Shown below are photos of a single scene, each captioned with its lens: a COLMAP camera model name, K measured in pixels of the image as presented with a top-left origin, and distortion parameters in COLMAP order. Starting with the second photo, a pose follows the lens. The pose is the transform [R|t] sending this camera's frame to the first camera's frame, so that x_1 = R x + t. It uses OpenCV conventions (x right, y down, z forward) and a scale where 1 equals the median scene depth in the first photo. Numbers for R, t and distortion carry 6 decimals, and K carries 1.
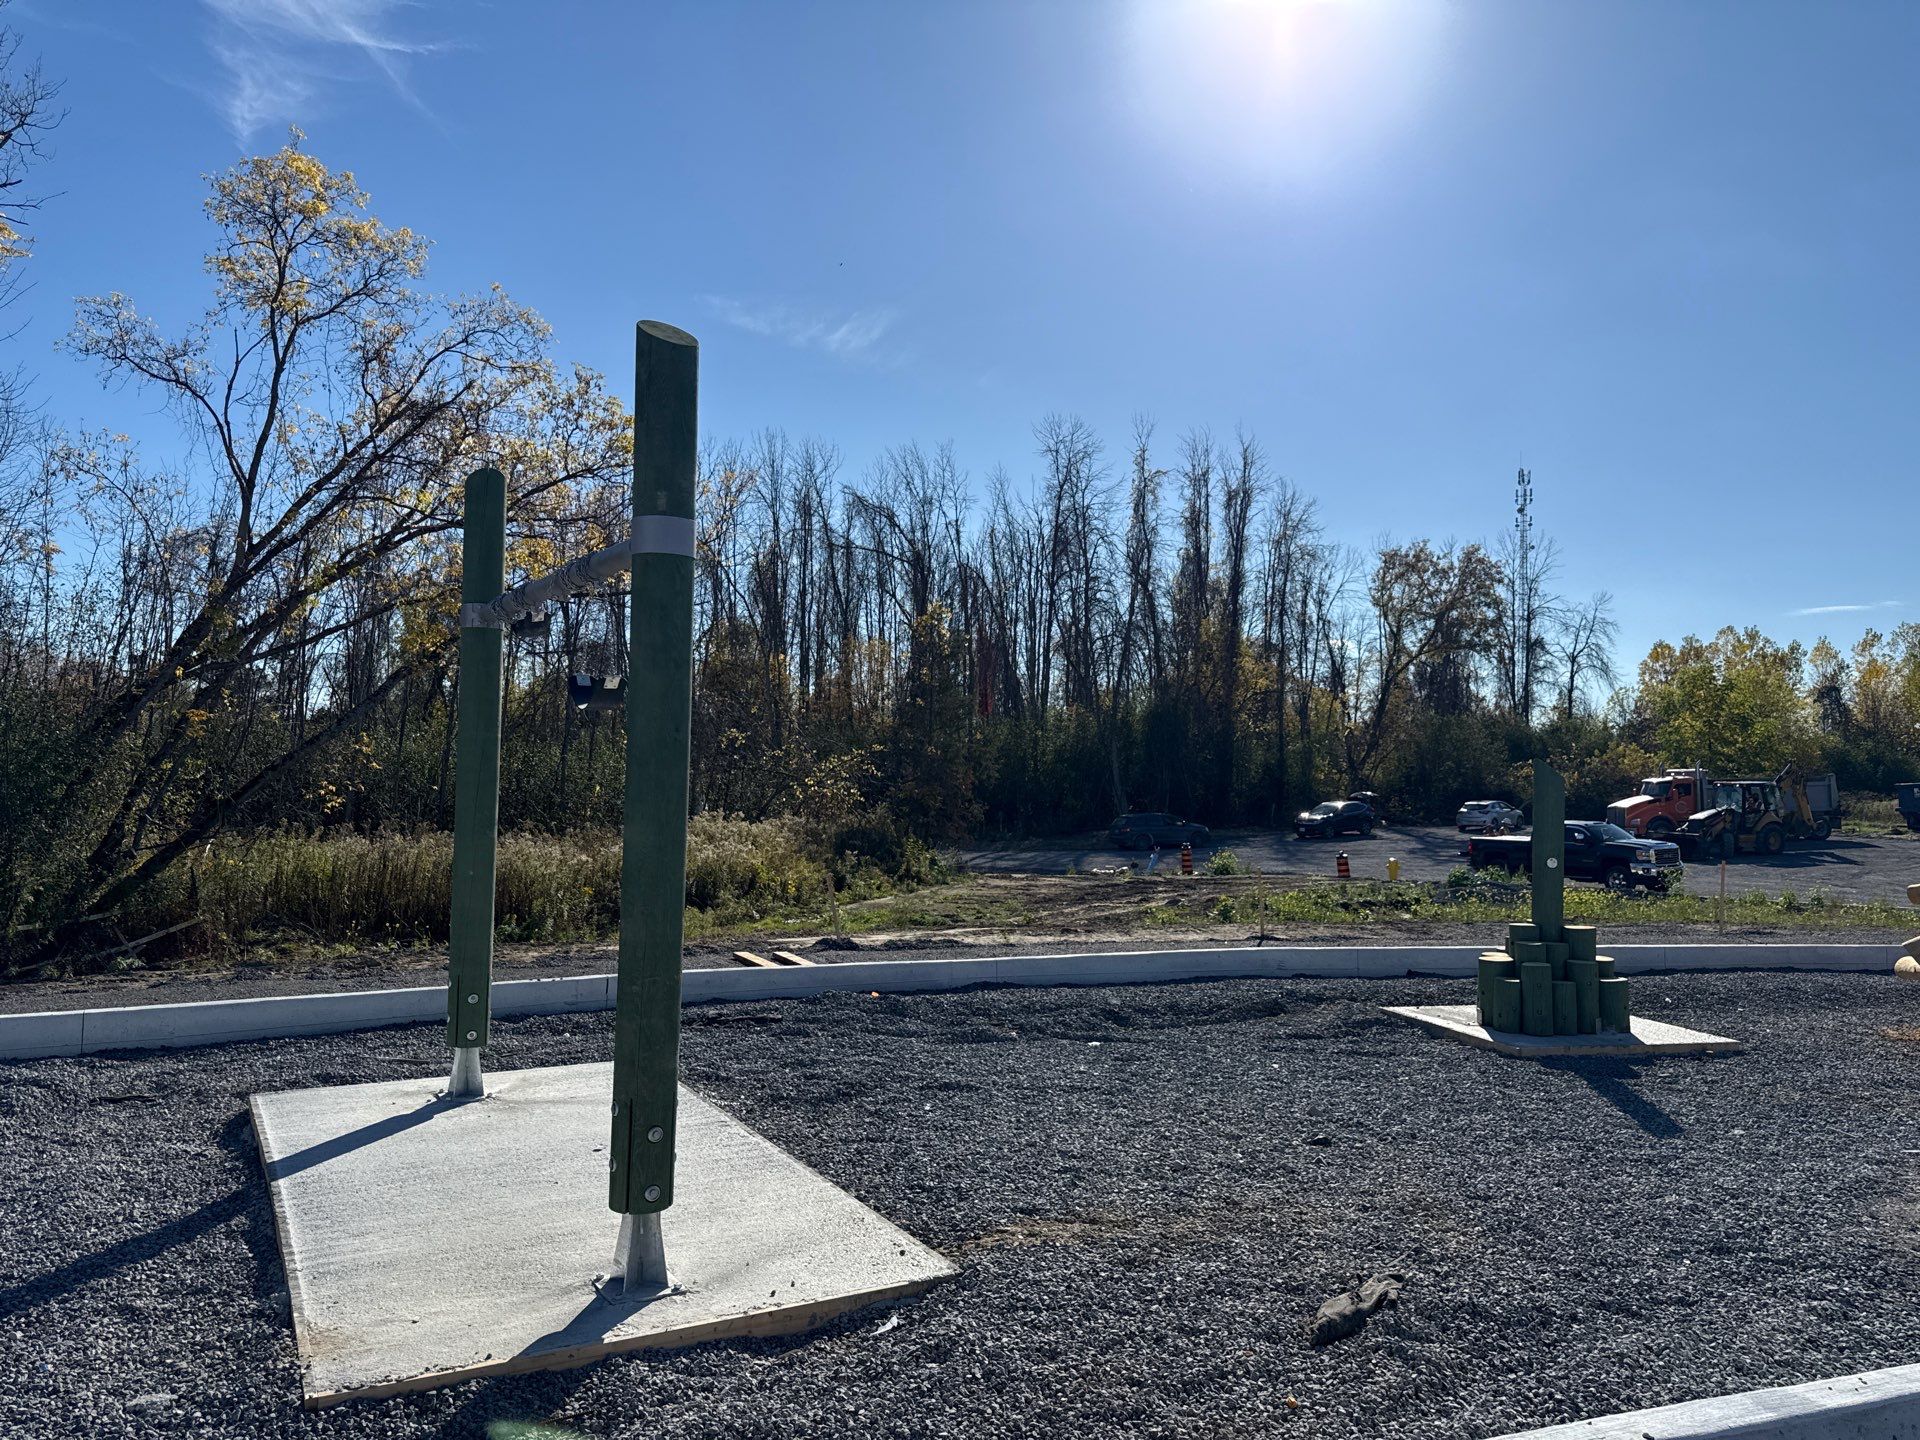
lens RADIAL K [[1341.8, 0, 926.3], [0, 1341.8, 715.9], [0, 0, 1]] dist [0.037651, -0.061087]
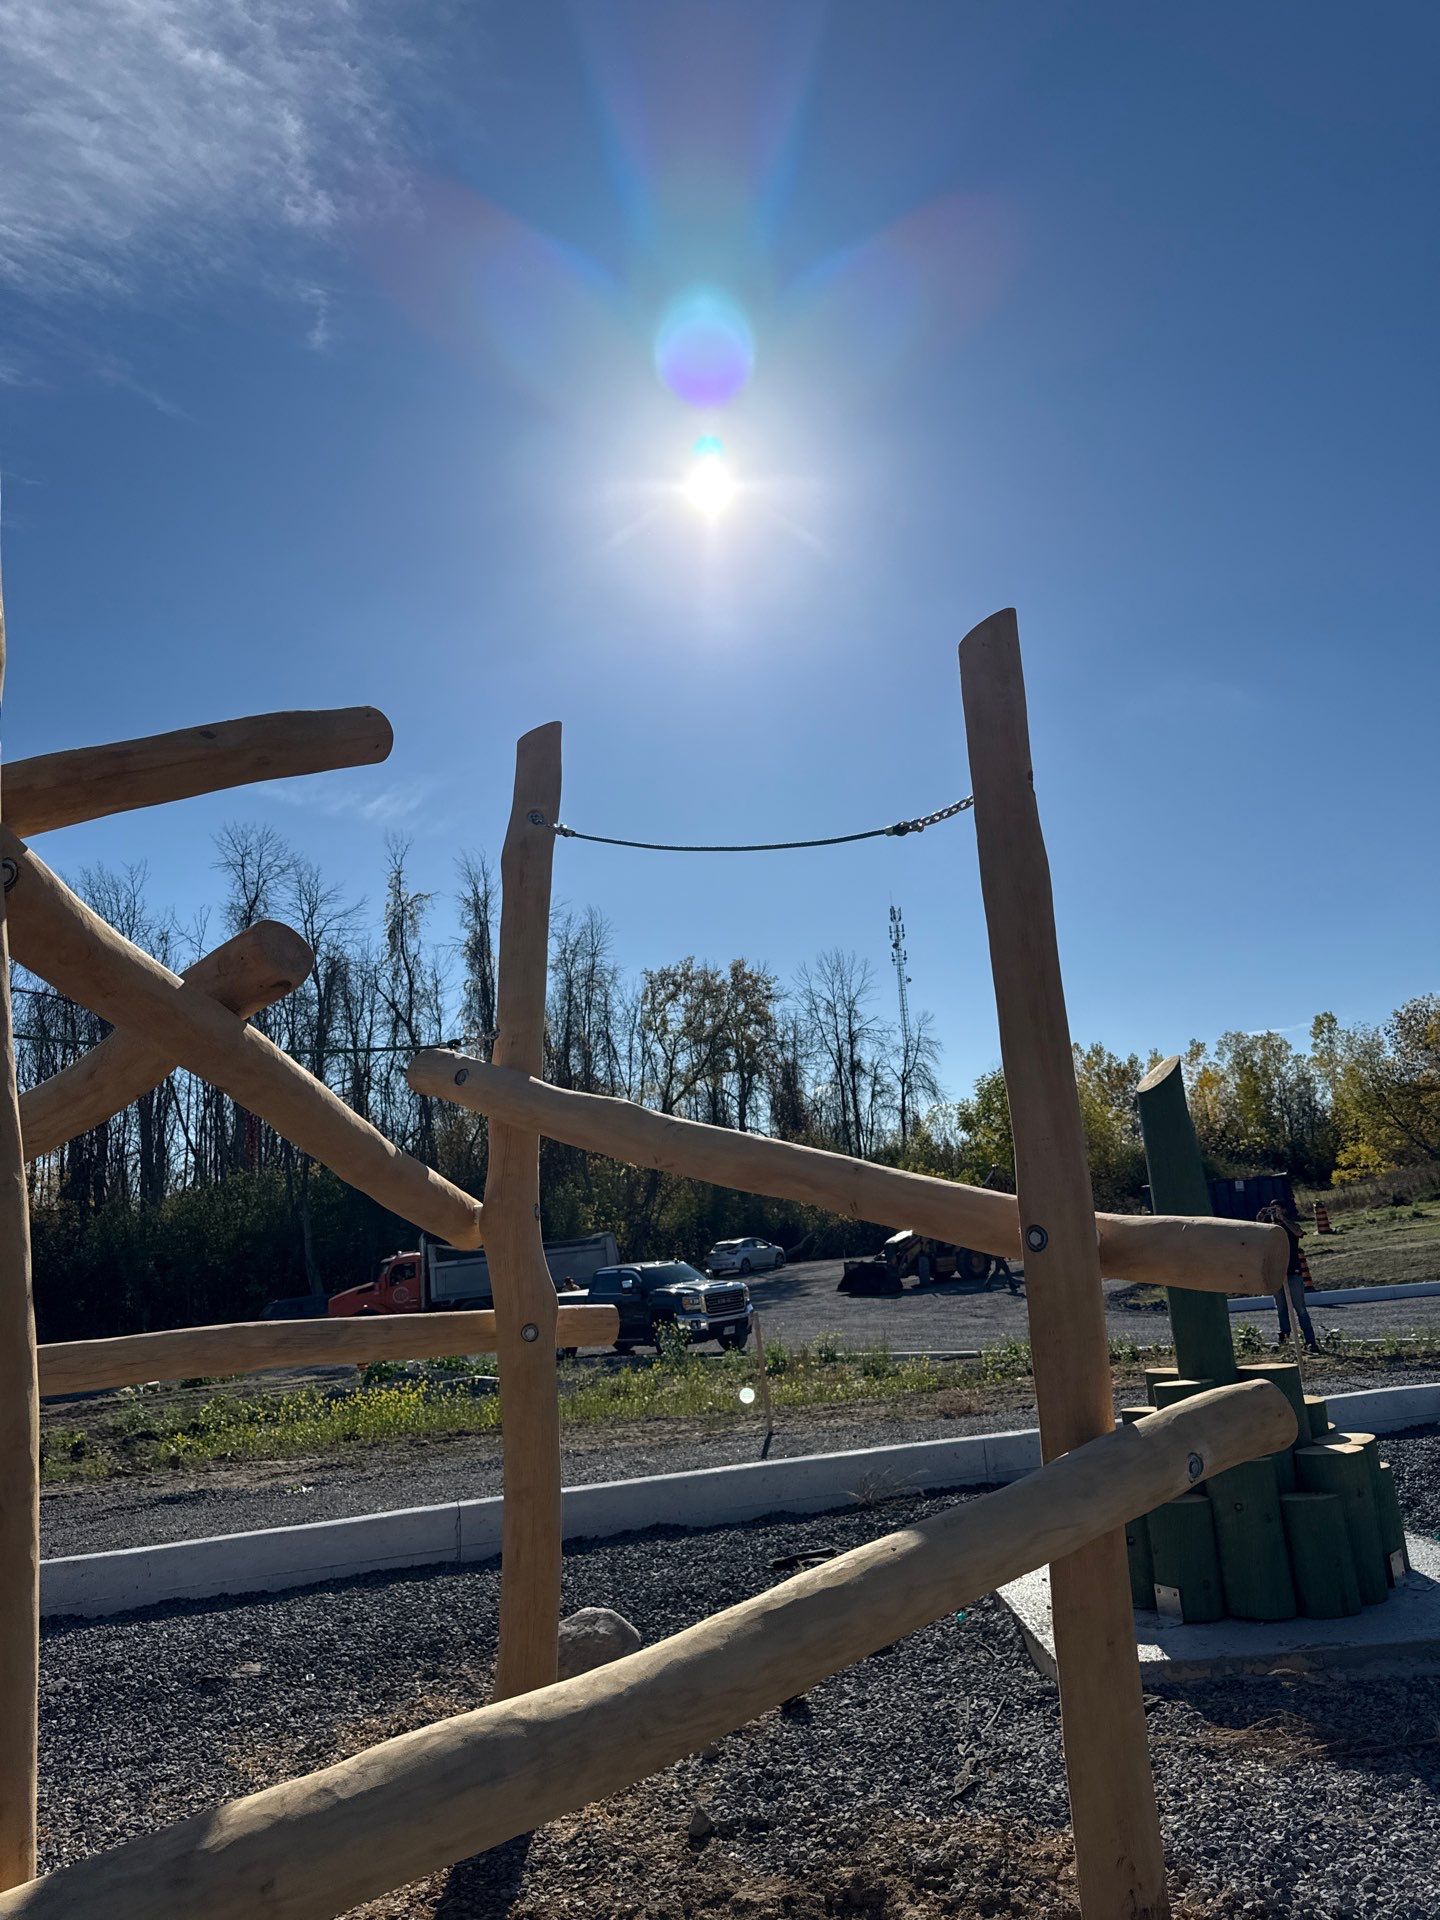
lens RADIAL K [[1354.9, 0, 720.9], [0, 1354.9, 951.9], [0, 0, 1]] dist [0.033840, -0.035784]
pose [[0.969260, -0.035638, 0.243444, 0.116800], [0.075252, 0.984978, -0.155419, 0.009014], [-0.234248, 0.168961, 0.957382, 0.074390]]
